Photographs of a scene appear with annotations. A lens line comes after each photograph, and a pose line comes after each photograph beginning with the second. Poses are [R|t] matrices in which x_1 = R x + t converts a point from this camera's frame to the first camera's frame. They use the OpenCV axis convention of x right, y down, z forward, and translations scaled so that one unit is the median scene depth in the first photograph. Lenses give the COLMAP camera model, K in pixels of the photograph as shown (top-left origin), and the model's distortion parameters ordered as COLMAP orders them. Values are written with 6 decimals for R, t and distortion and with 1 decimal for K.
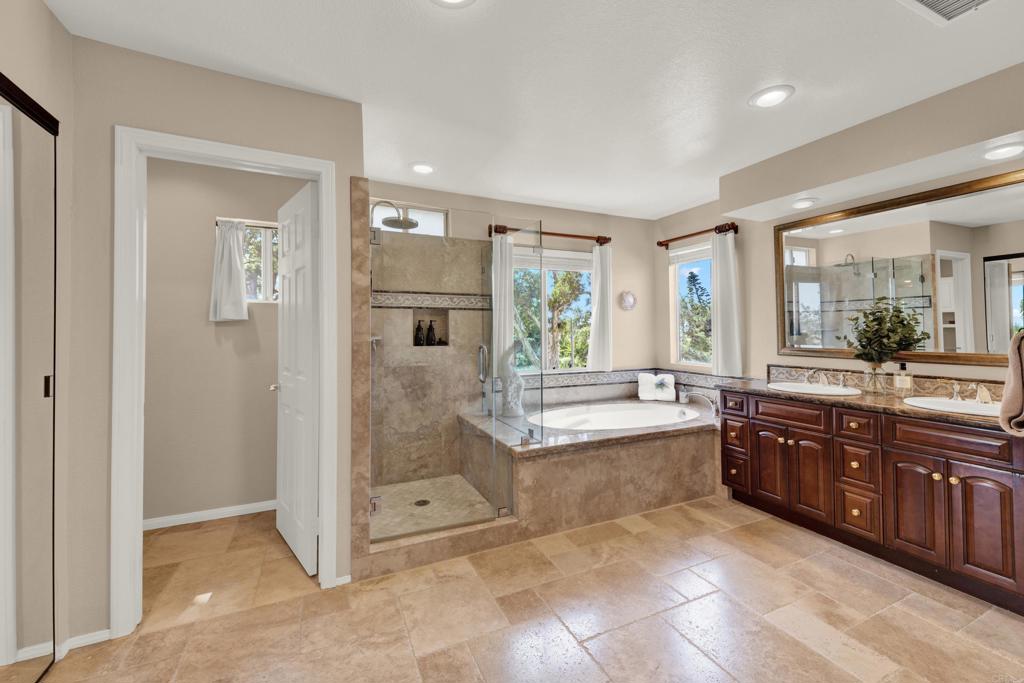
lens RADIAL K [[404.8, 0, 503.8], [0, 404.8, 322.3], [0, 0, 1]] dist [-0.001732, -0.002205]
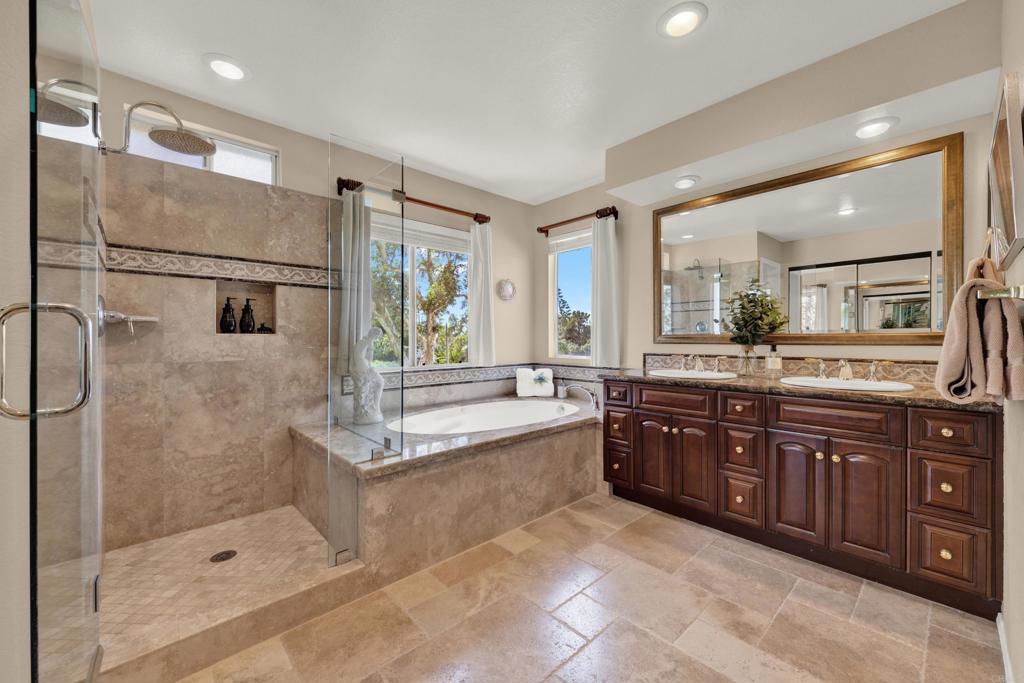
lens RADIAL K [[404.8, 0, 516.3], [0, 404.8, 339.9], [0, 0, 1]] dist [-0.001732, -0.002205]
pose [[0.944269, 0.002160, 0.329168, 0.042554], [-0.012027, 0.999537, 0.027942, 0.053844], [-0.328956, -0.030344, 0.943858, 0.201299]]
